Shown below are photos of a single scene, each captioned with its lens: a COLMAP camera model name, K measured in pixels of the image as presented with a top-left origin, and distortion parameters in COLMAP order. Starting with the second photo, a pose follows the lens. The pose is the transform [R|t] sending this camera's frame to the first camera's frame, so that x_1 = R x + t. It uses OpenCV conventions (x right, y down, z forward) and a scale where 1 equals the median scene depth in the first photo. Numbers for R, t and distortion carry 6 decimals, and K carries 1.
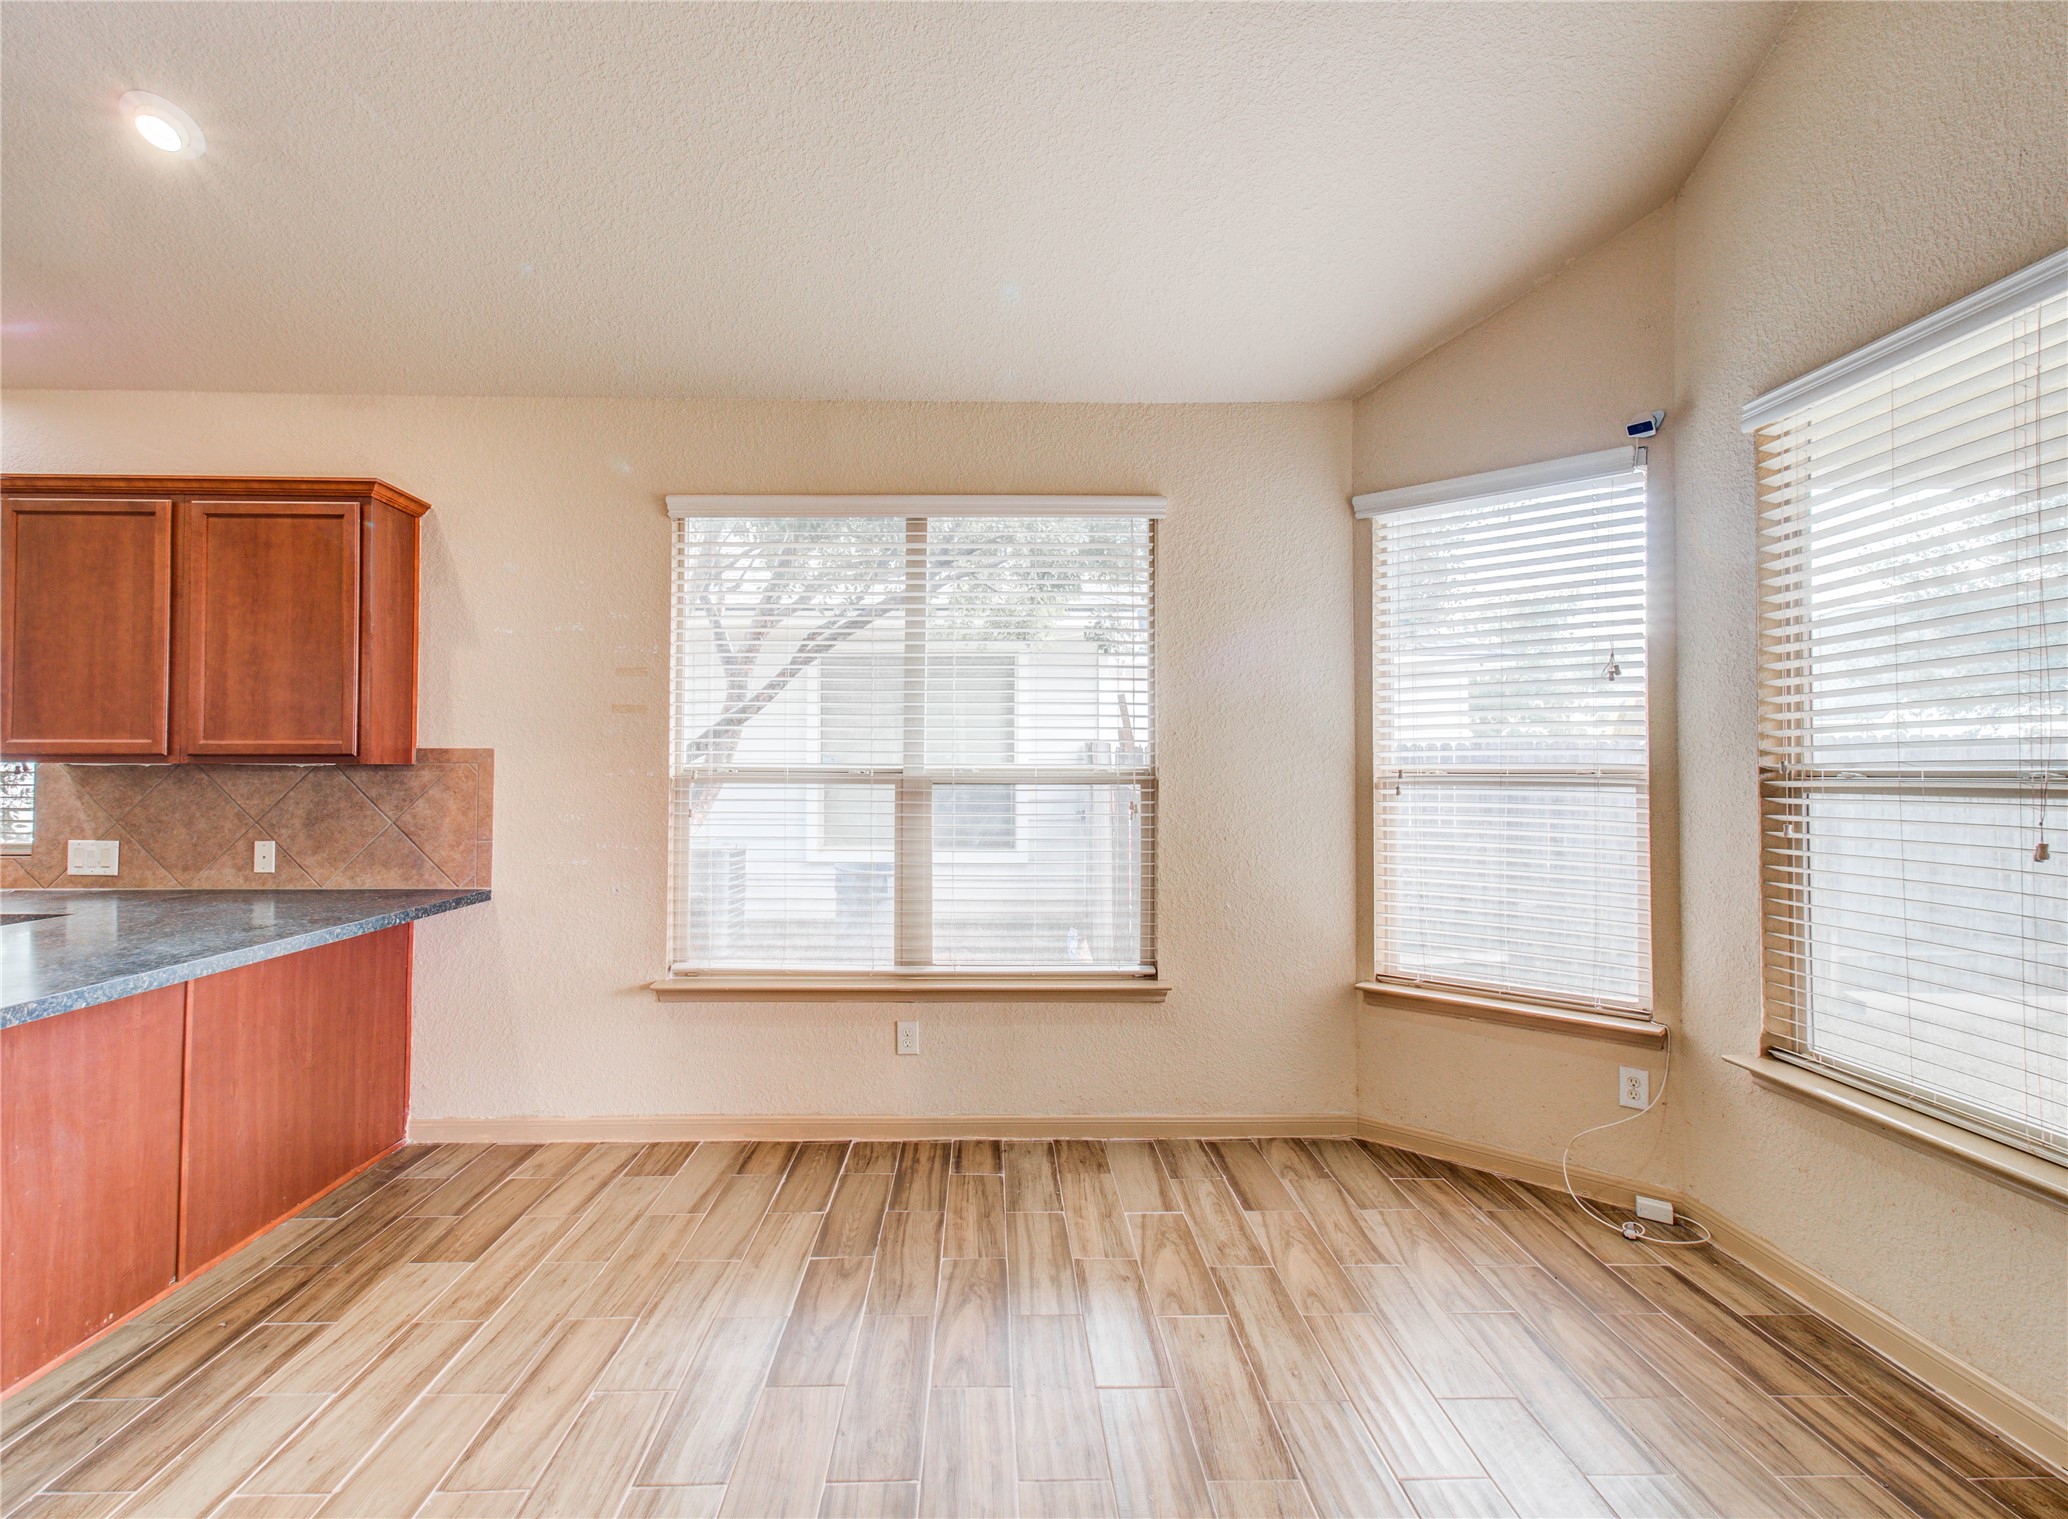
lens RADIAL K [[1077.2, 0, 1018.8], [0, 1077.2, 750.5], [0, 0, 1]] dist [0.010779, 0.000461]
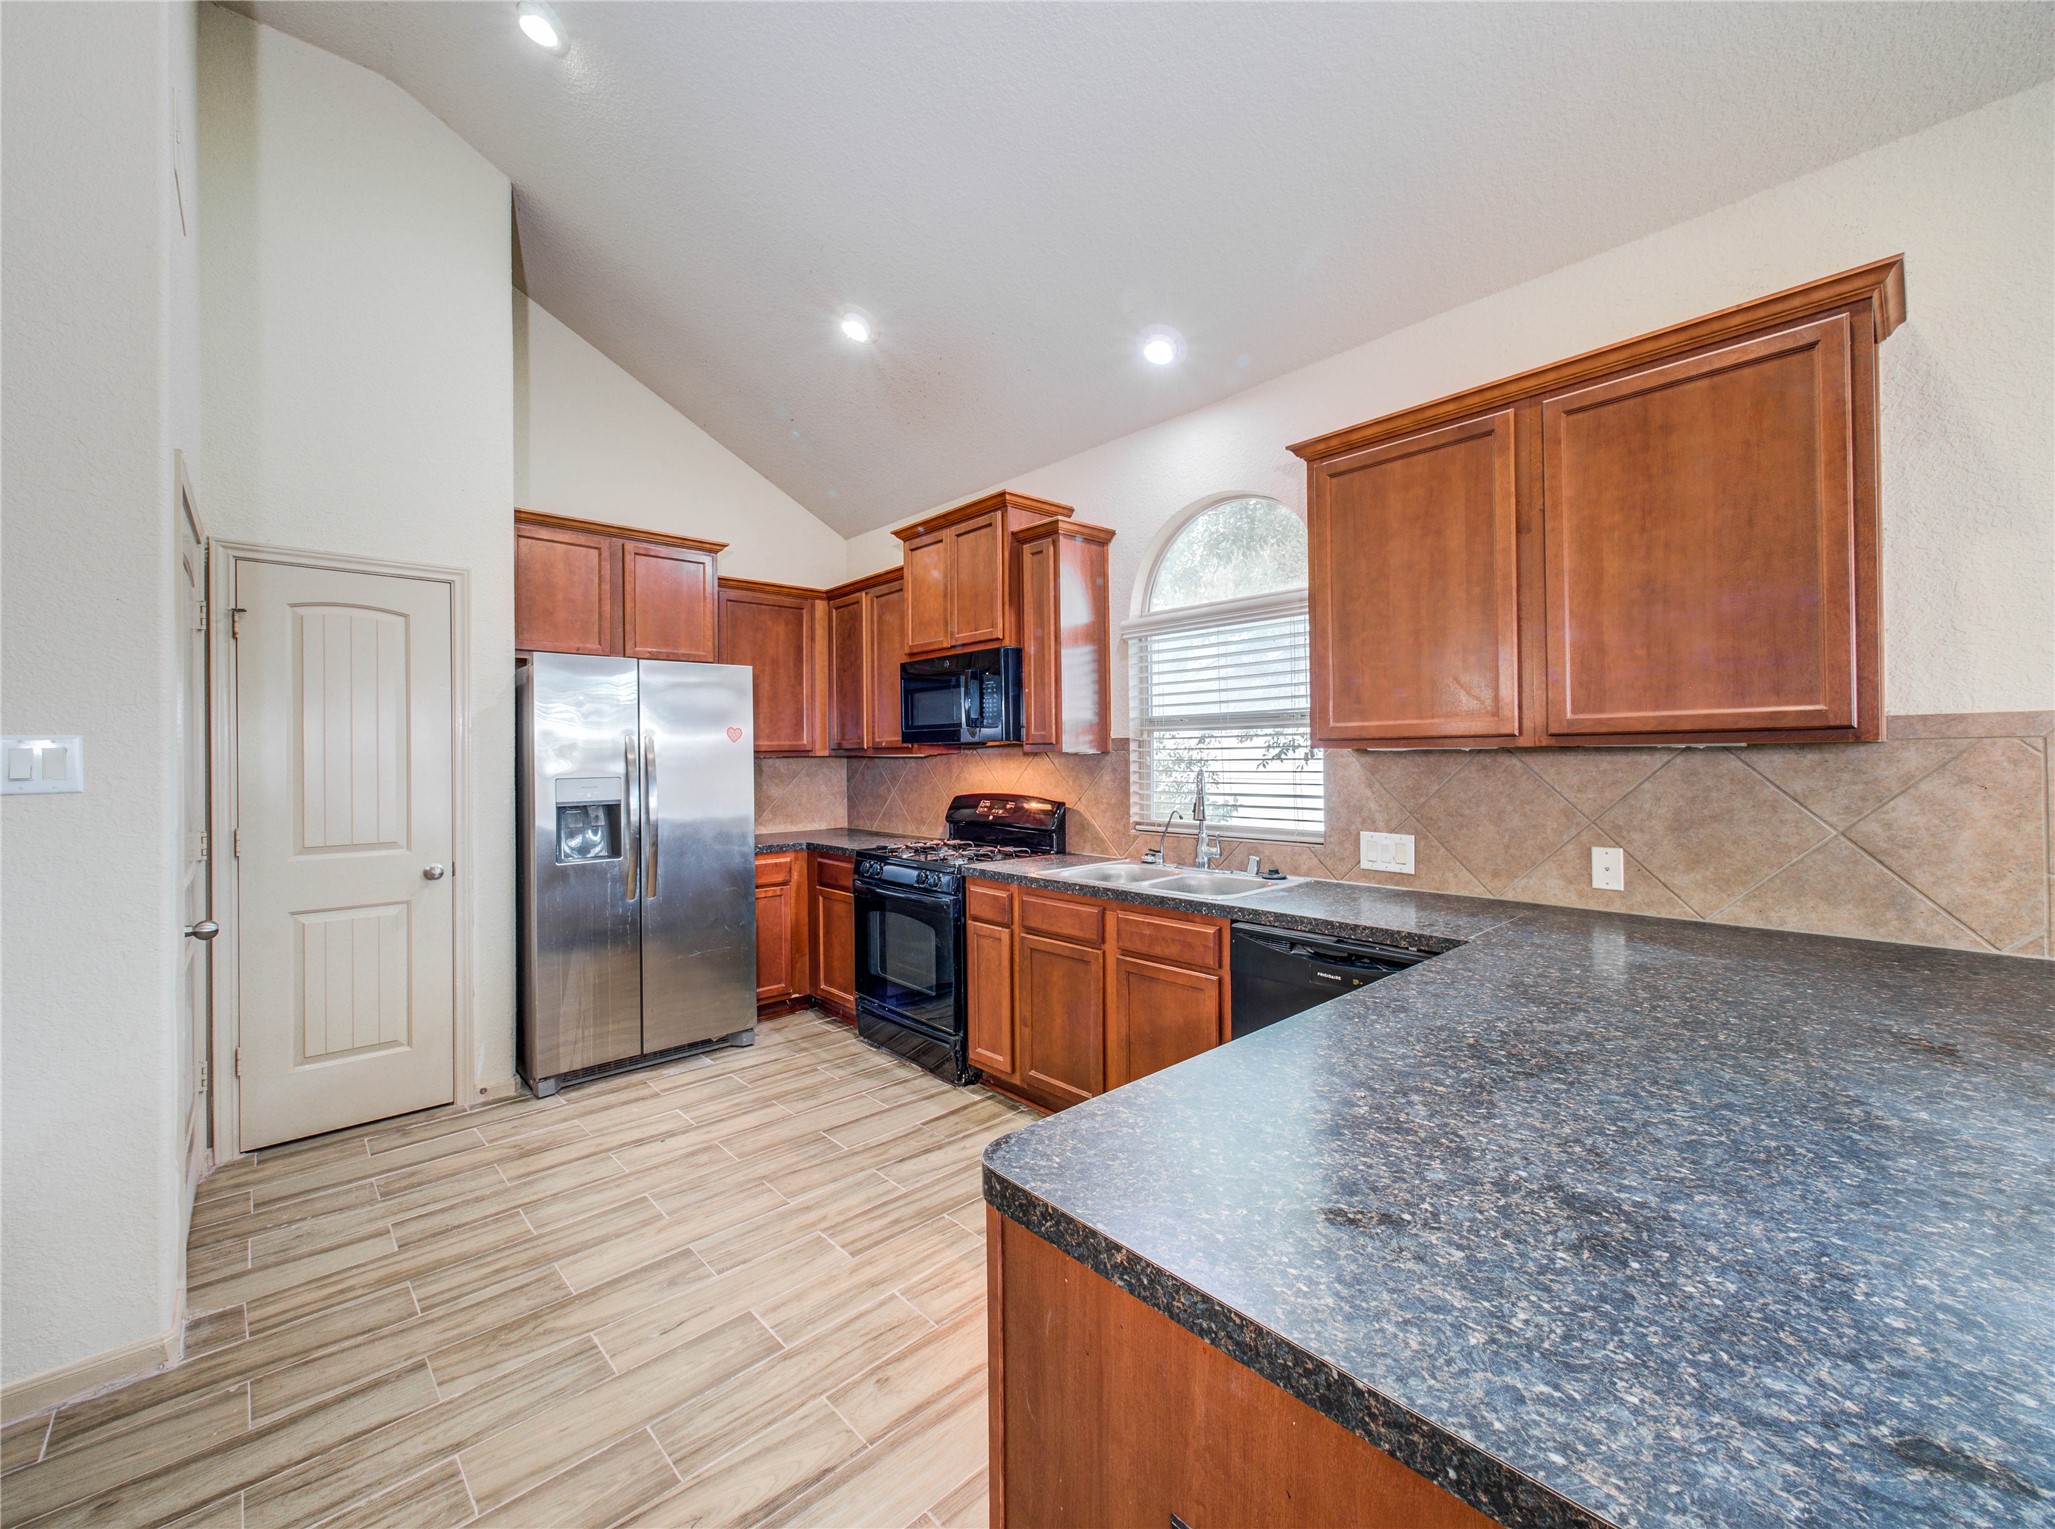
lens RADIAL K [[843.5, 0, 998.1], [0, 843.5, 751.6], [0, 0, 1]] dist [0.004891, -0.001423]
pose [[0.647878, -0.014546, -0.761605, -0.537197], [0.026951, 0.999629, 0.003835, 0.003066], [0.761267, -0.023010, 0.648030, 0.304832]]
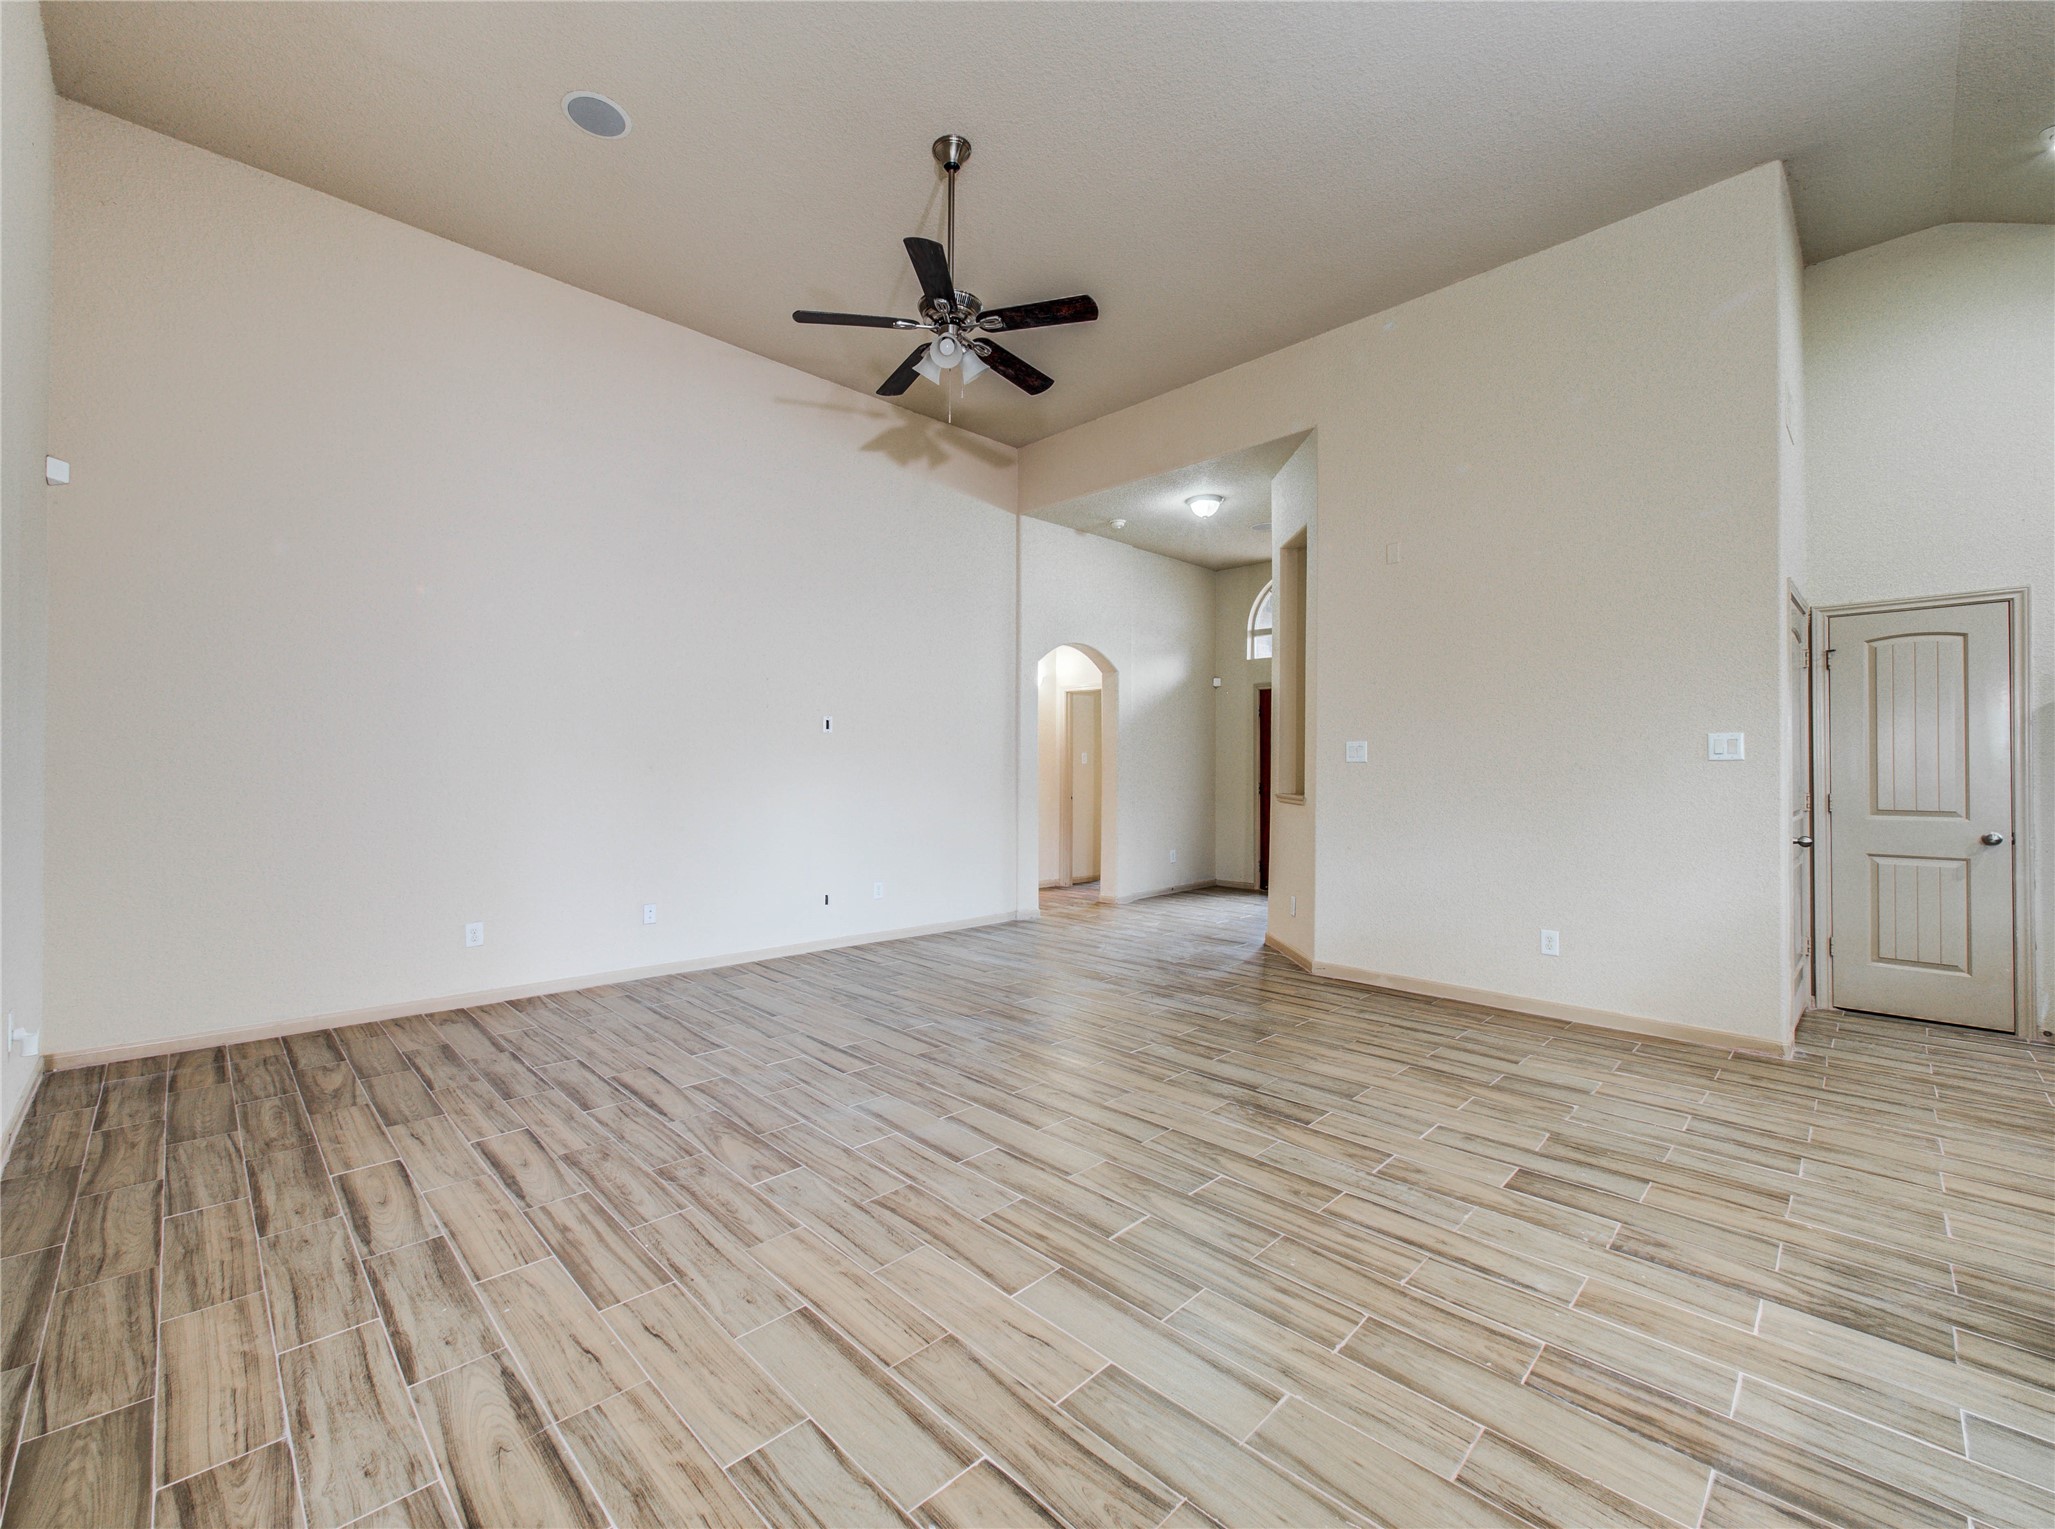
lens RADIAL K [[843.5, 0, 1004.2], [0, 843.5, 754.6], [0, 0, 1]] dist [0.004891, -0.001423]
pose [[-0.737003, -0.017629, -0.675660, 0.096810], [0.005904, 0.999454, -0.032518, 0.033761], [0.675864, -0.027955, -0.736496, 0.370046]]
